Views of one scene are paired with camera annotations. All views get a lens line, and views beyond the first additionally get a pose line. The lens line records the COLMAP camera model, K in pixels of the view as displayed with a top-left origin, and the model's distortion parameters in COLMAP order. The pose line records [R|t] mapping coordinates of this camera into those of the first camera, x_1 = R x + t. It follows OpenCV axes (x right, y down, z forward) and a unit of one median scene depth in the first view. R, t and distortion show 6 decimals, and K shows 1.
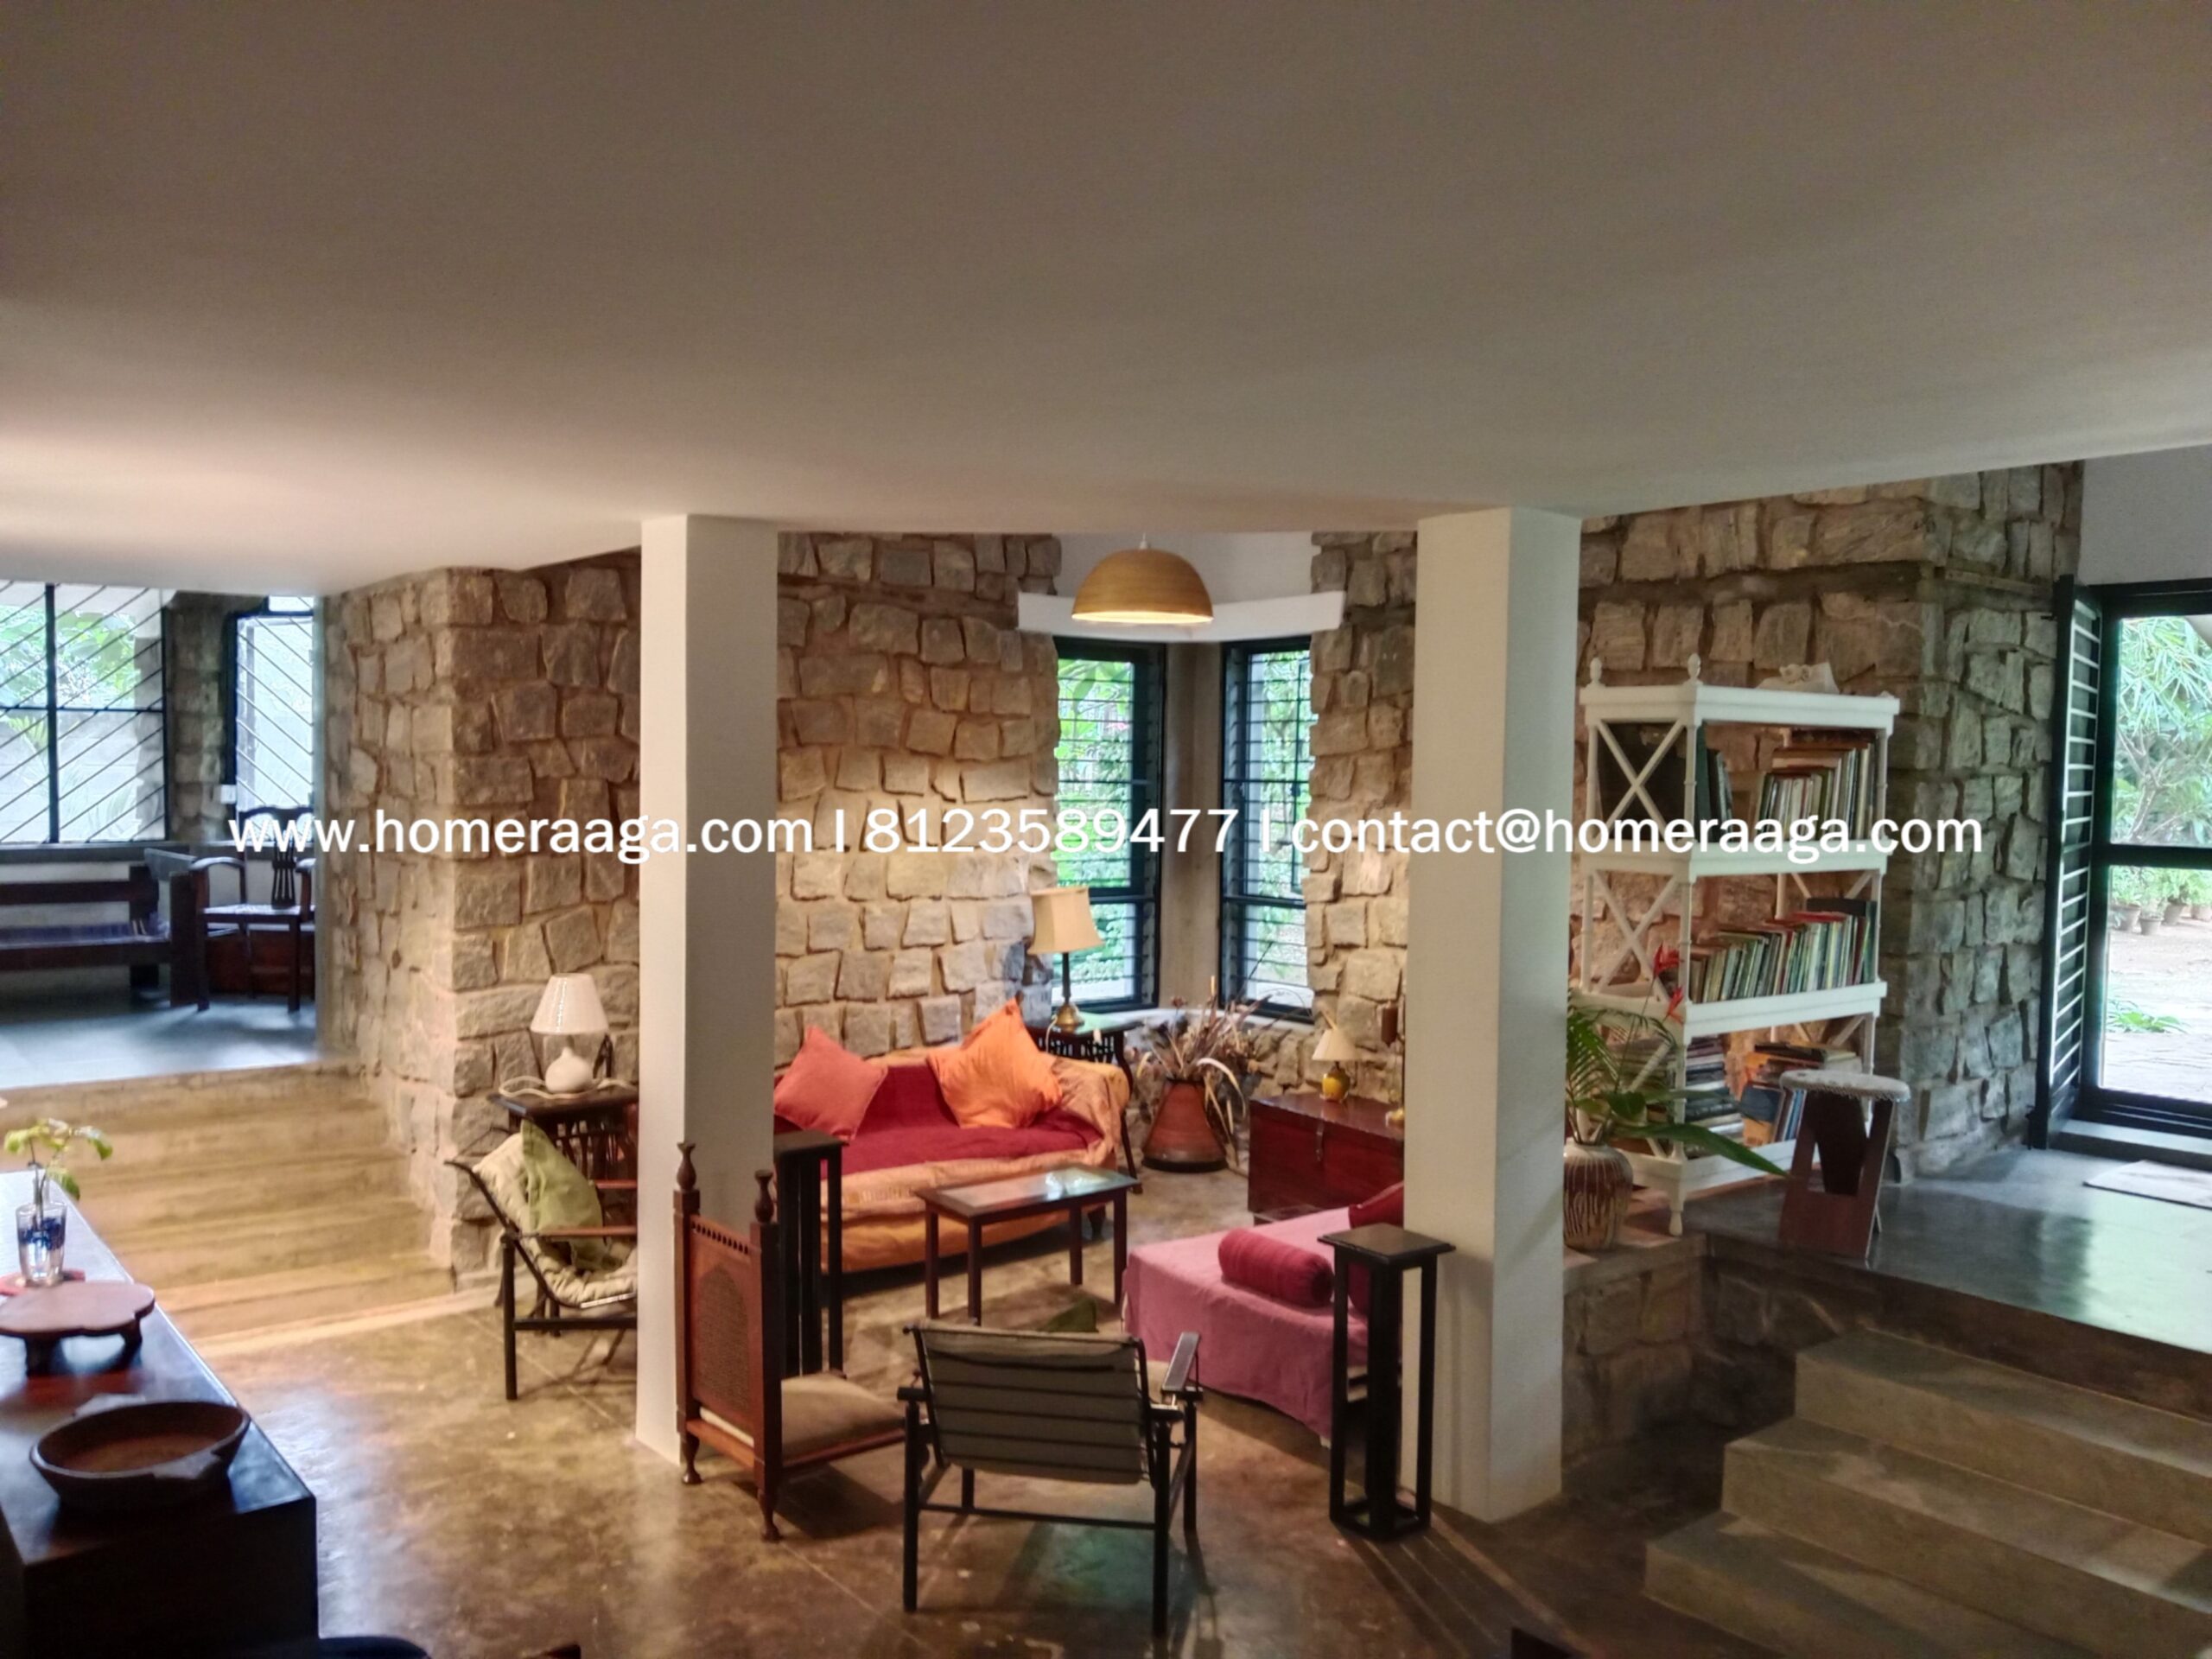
lens RADIAL K [[1741.5, 0, 1128.3], [0, 1741.5, 868.9], [0, 0, 1]] dist [0.081577, -0.142218]
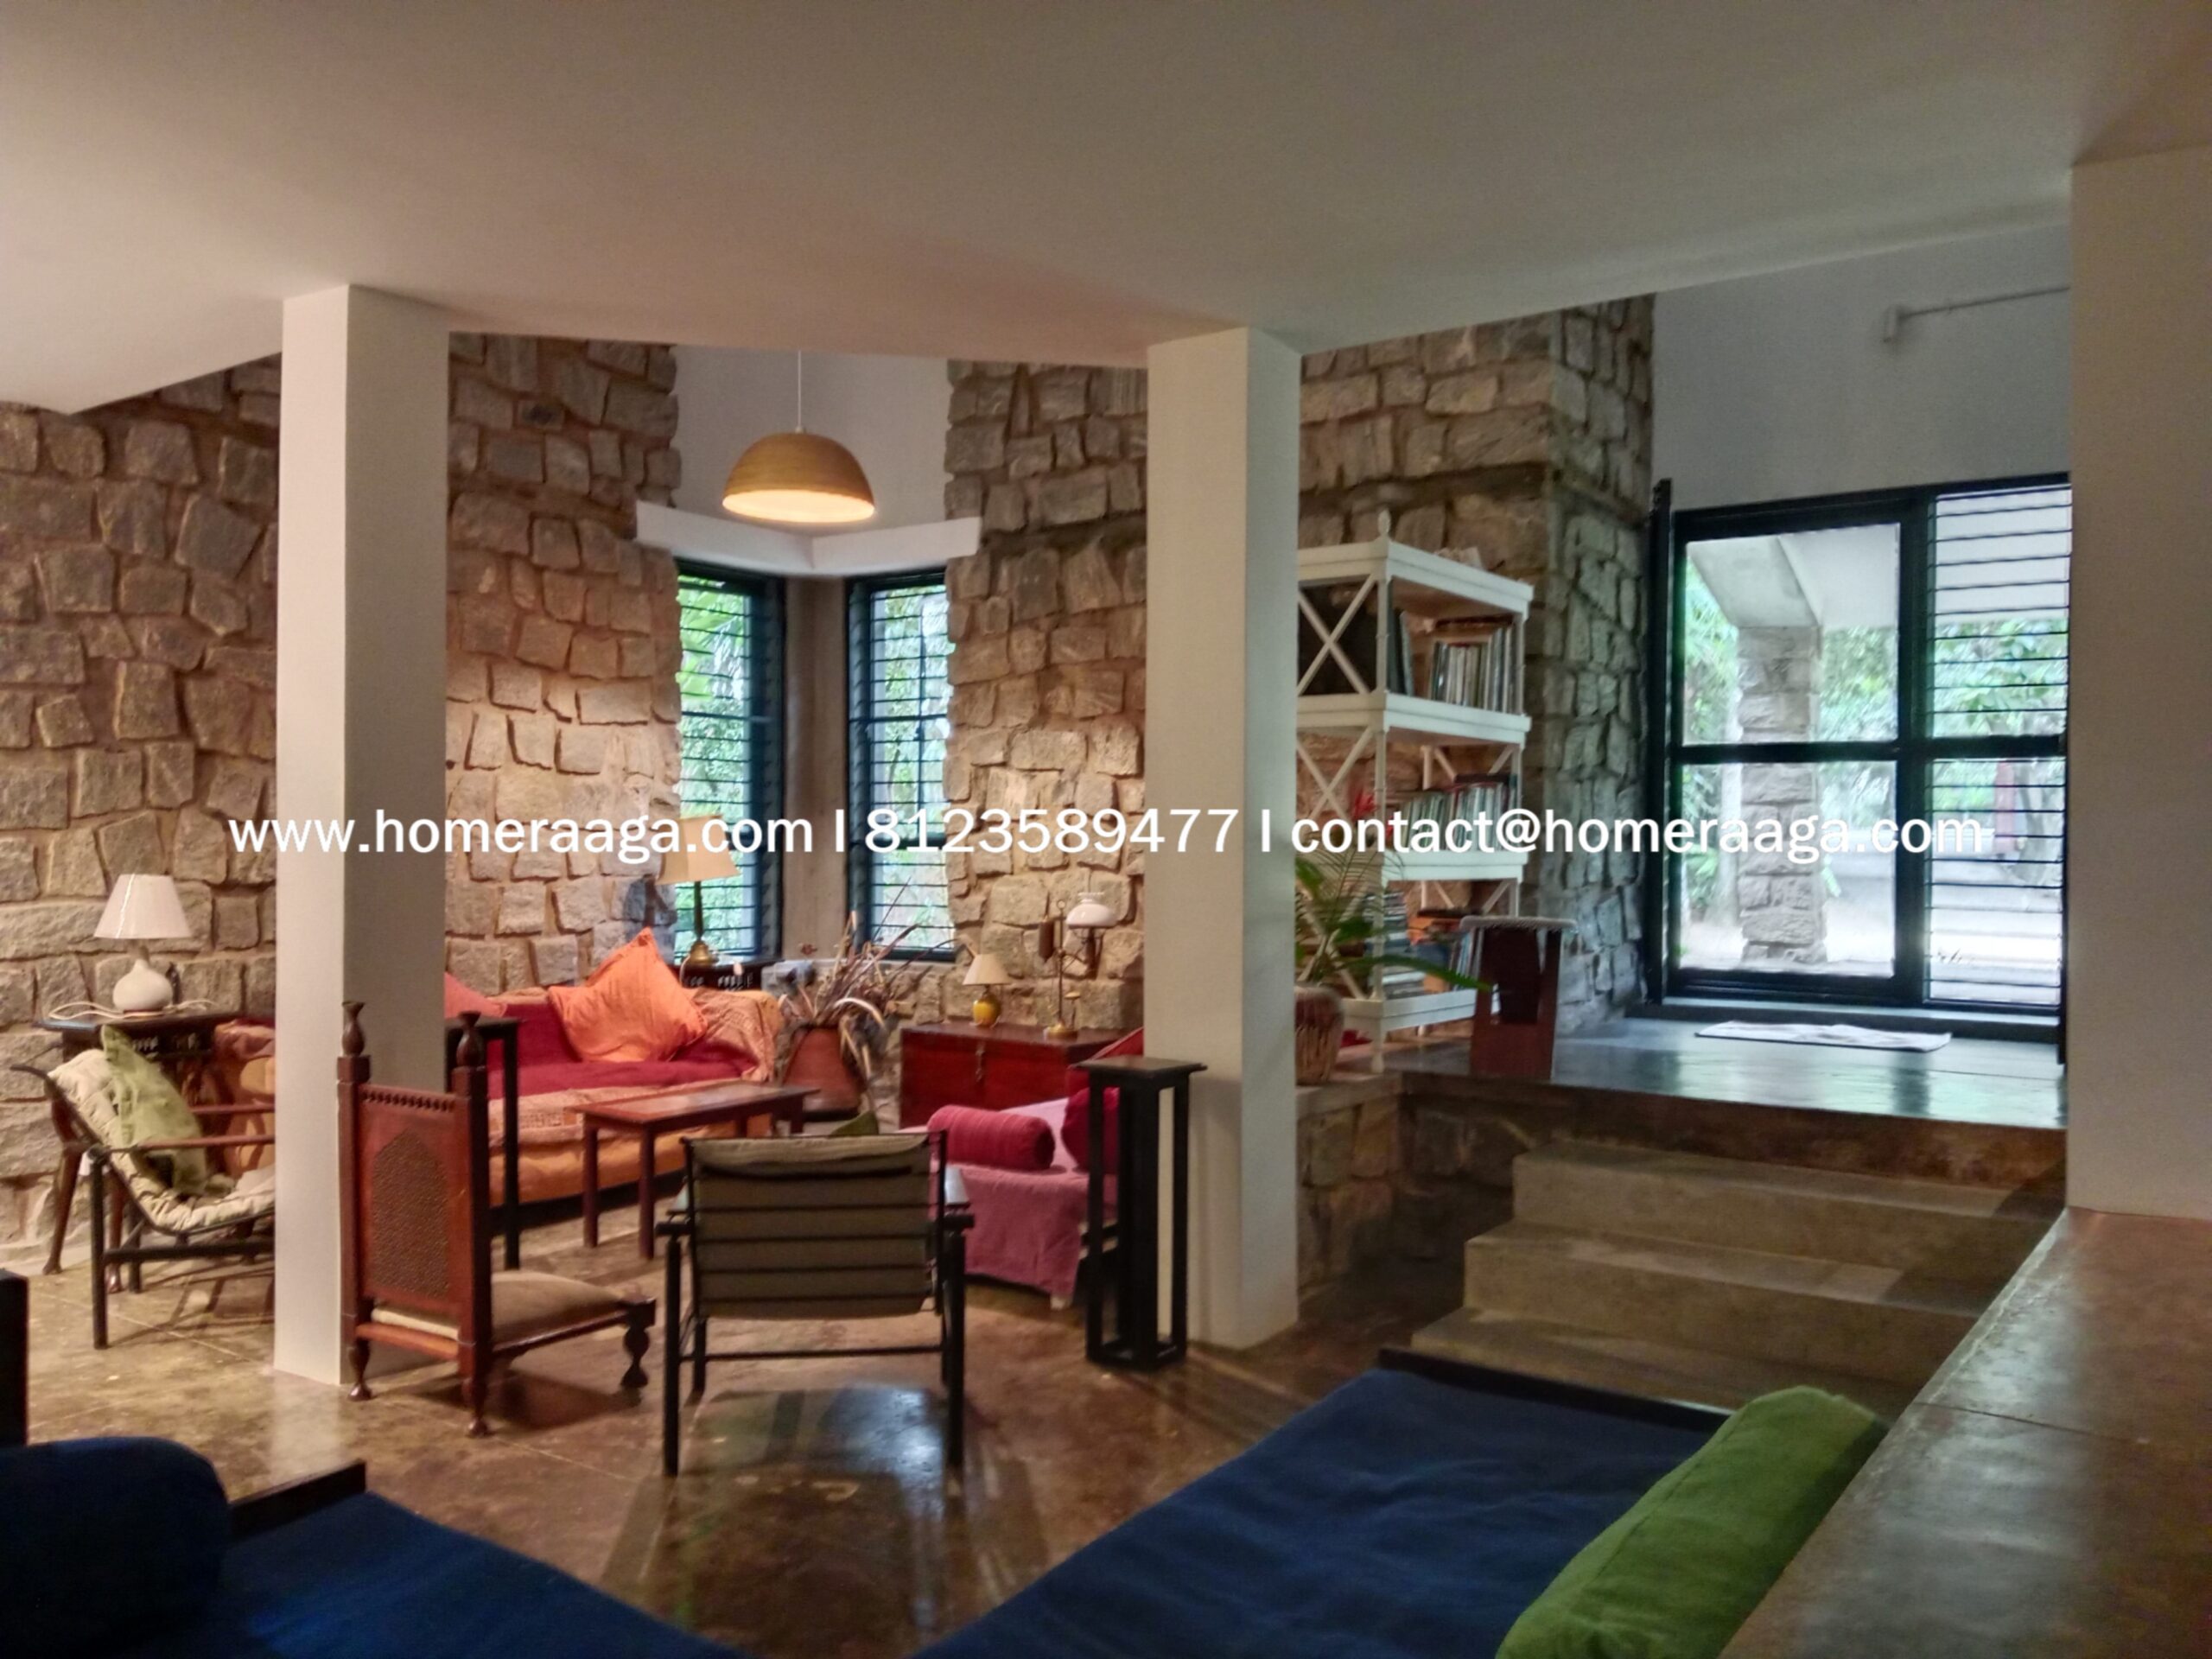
lens RADIAL K [[1741.5, 0, 1127.7], [0, 1741.5, 864.3], [0, 0, 1]] dist [0.081577, -0.142218]
pose [[0.959309, -0.014662, 0.281976, -0.096523], [0.027421, 0.998768, -0.041356, 0.100625], [-0.281022, 0.047405, 0.958530, 0.040696]]
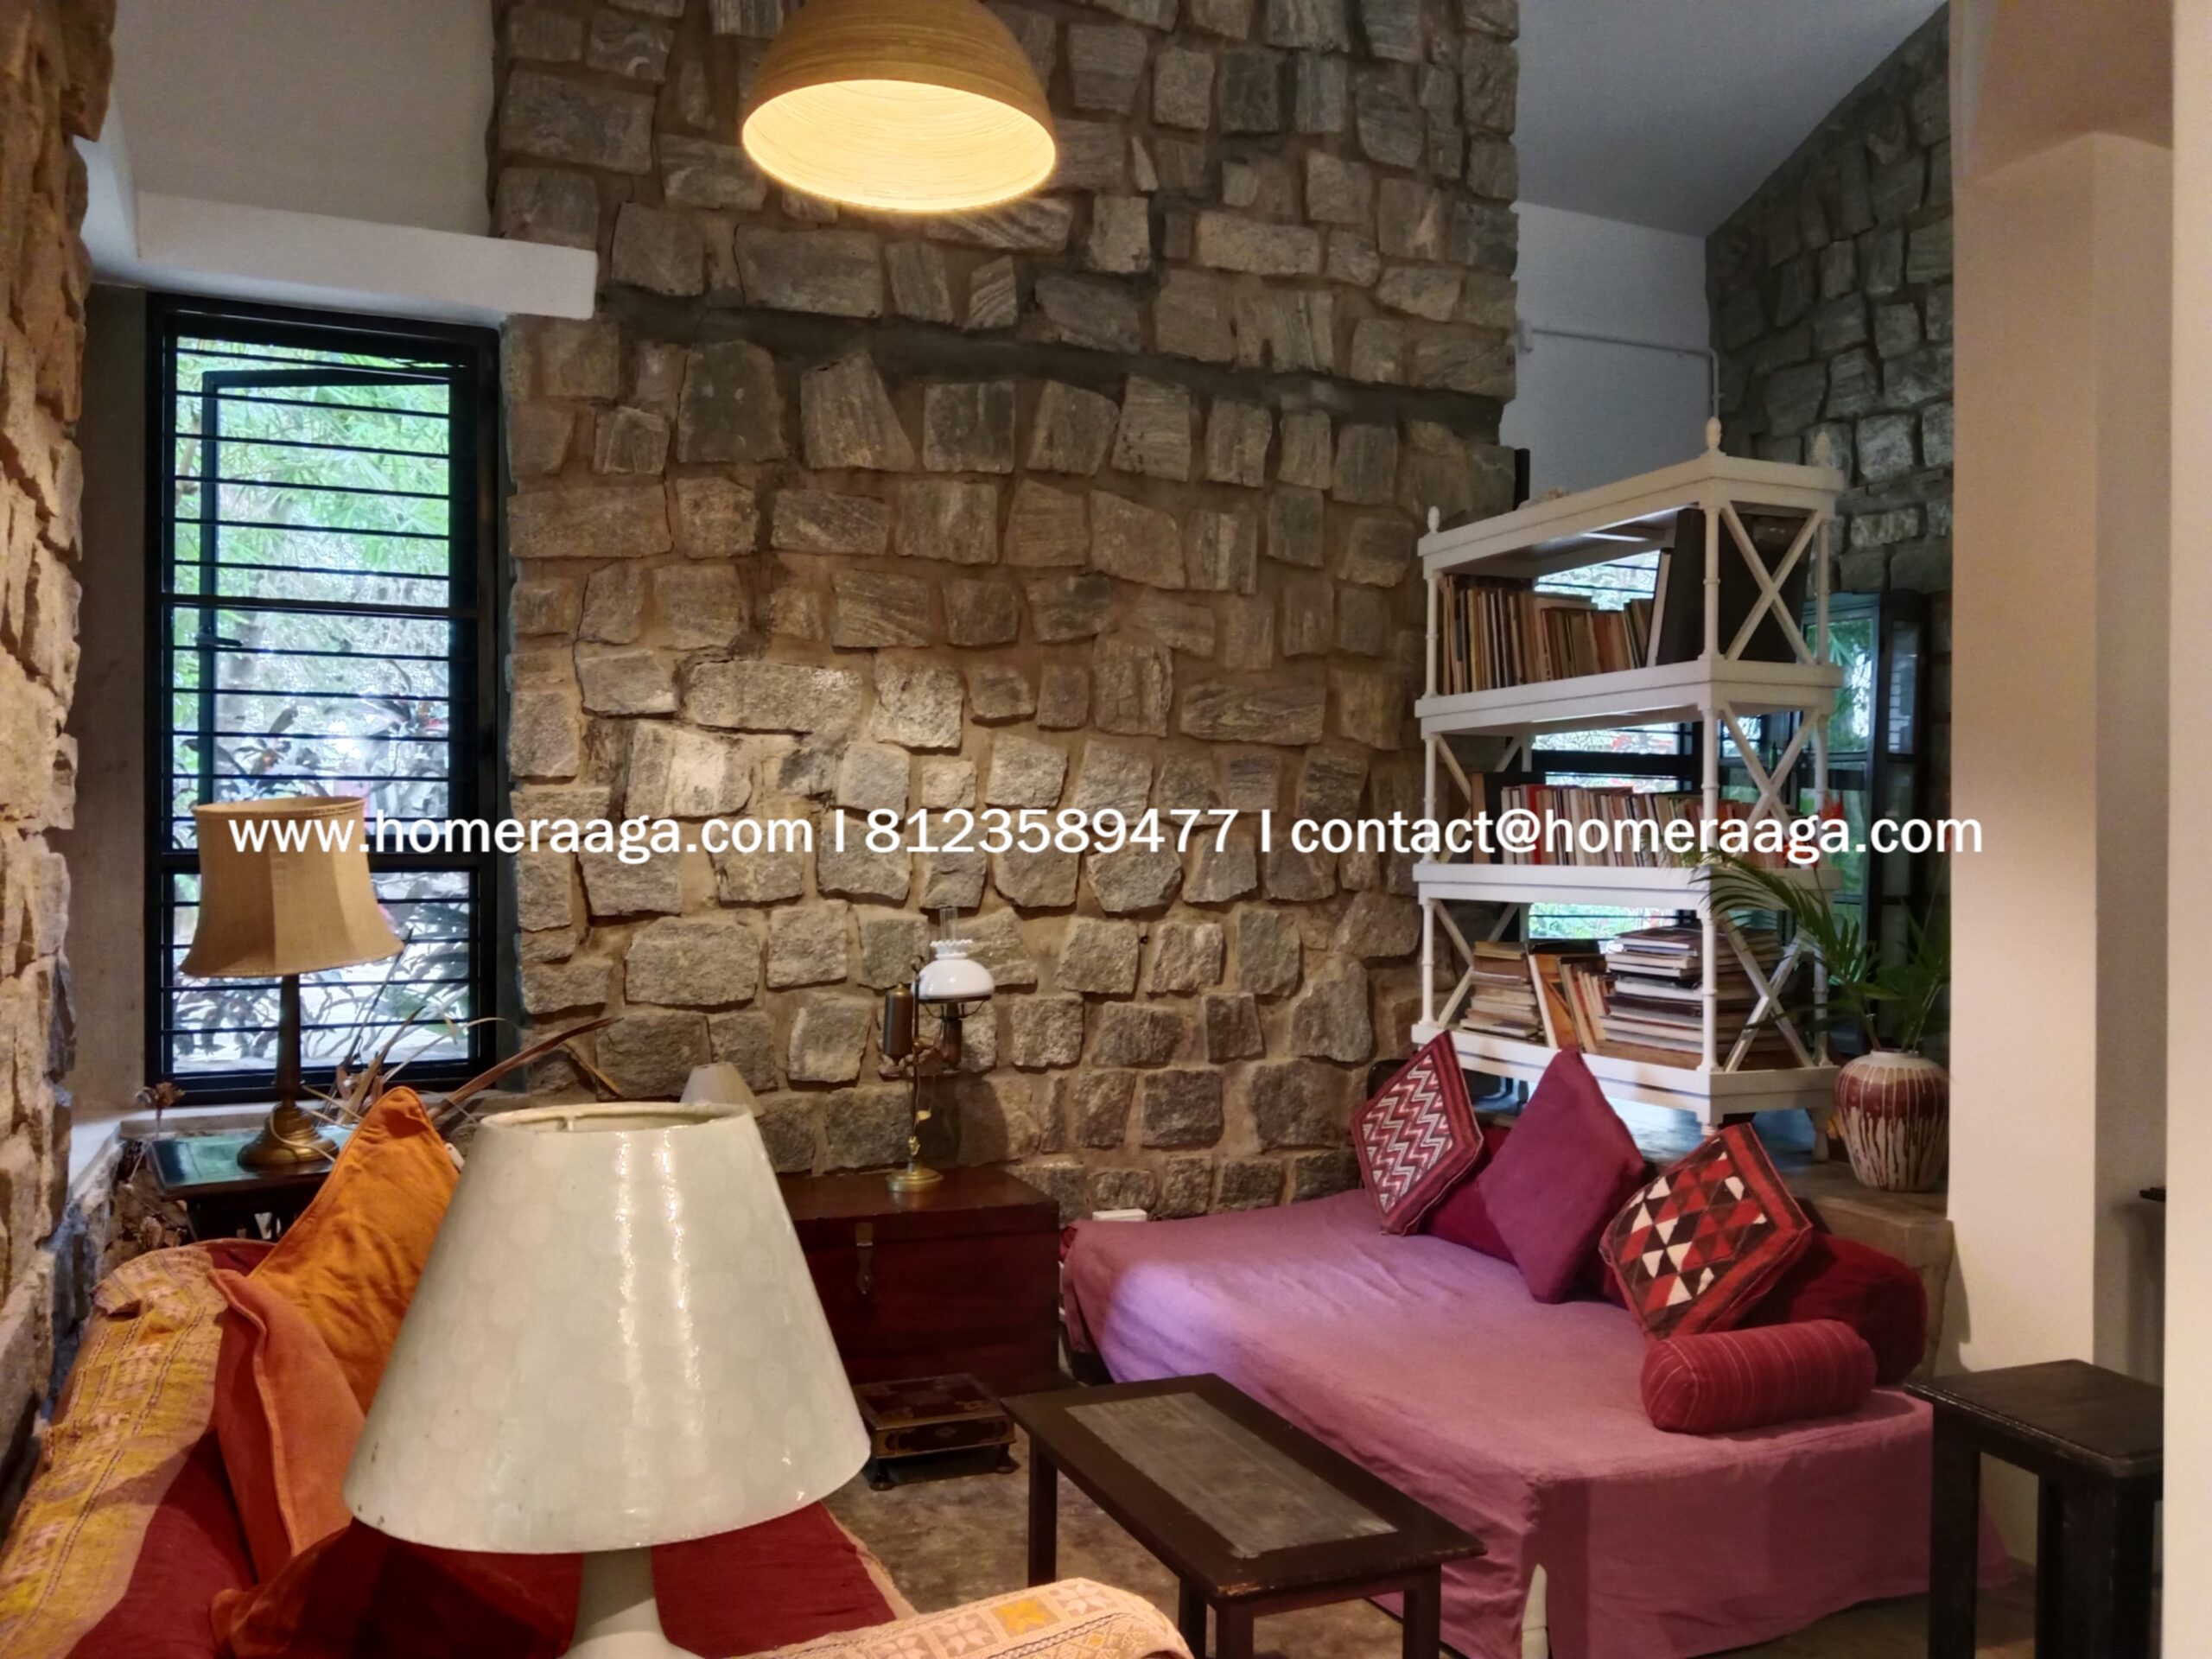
lens RADIAL K [[1741.5, 0, 1078.0], [0, 1741.5, 842.2], [0, 0, 1]] dist [0.081577, -0.142218]
pose [[0.262014, -0.012212, 0.964987, -0.443183], [0.058138, 0.998304, -0.003153, 0.038425], [-0.963311, 0.056929, 0.262279, 0.897383]]
